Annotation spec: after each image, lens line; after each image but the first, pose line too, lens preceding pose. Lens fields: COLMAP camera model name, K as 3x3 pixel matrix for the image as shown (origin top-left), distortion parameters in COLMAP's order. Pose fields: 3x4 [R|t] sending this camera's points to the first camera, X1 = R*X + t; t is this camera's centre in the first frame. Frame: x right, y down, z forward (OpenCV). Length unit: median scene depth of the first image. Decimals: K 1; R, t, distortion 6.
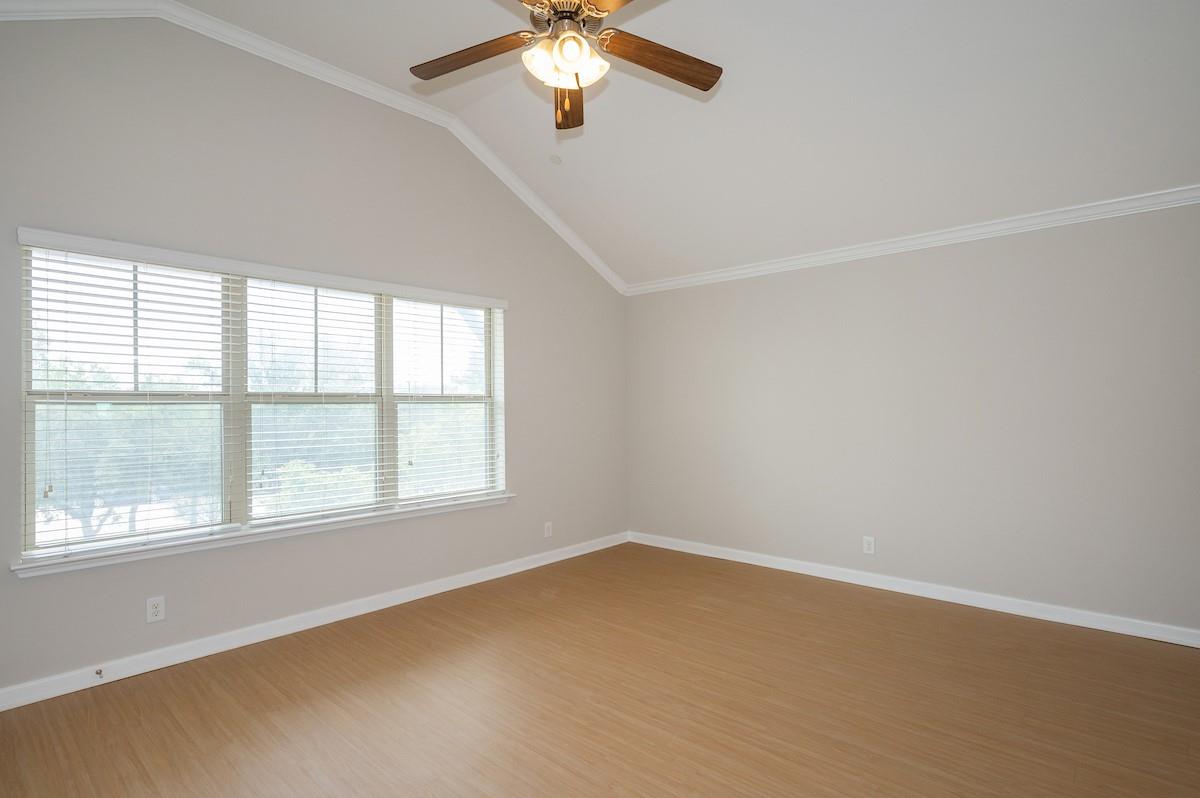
lens RADIAL K [[598.2, 0, 596.8], [0, 598.2, 398.3], [0, 0, 1]] dist [-0.003884, 0.000174]
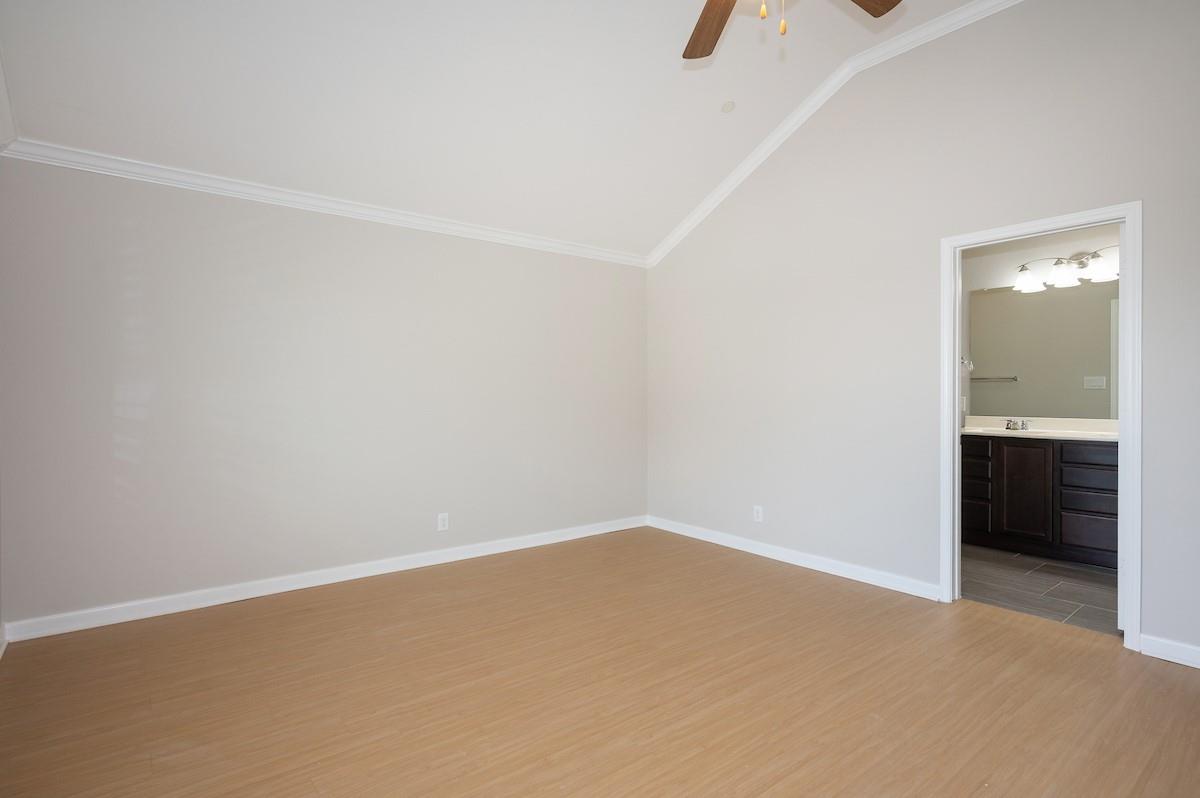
lens RADIAL K [[598.2, 0, 600.2], [0, 598.2, 398.0], [0, 0, 1]] dist [-0.003884, 0.000174]
pose [[0.172208, -0.001266, 0.985060, -0.728342], [-0.012502, 0.999916, 0.003471, 0.043862], [-0.984981, -0.012913, 0.172178, 0.841340]]
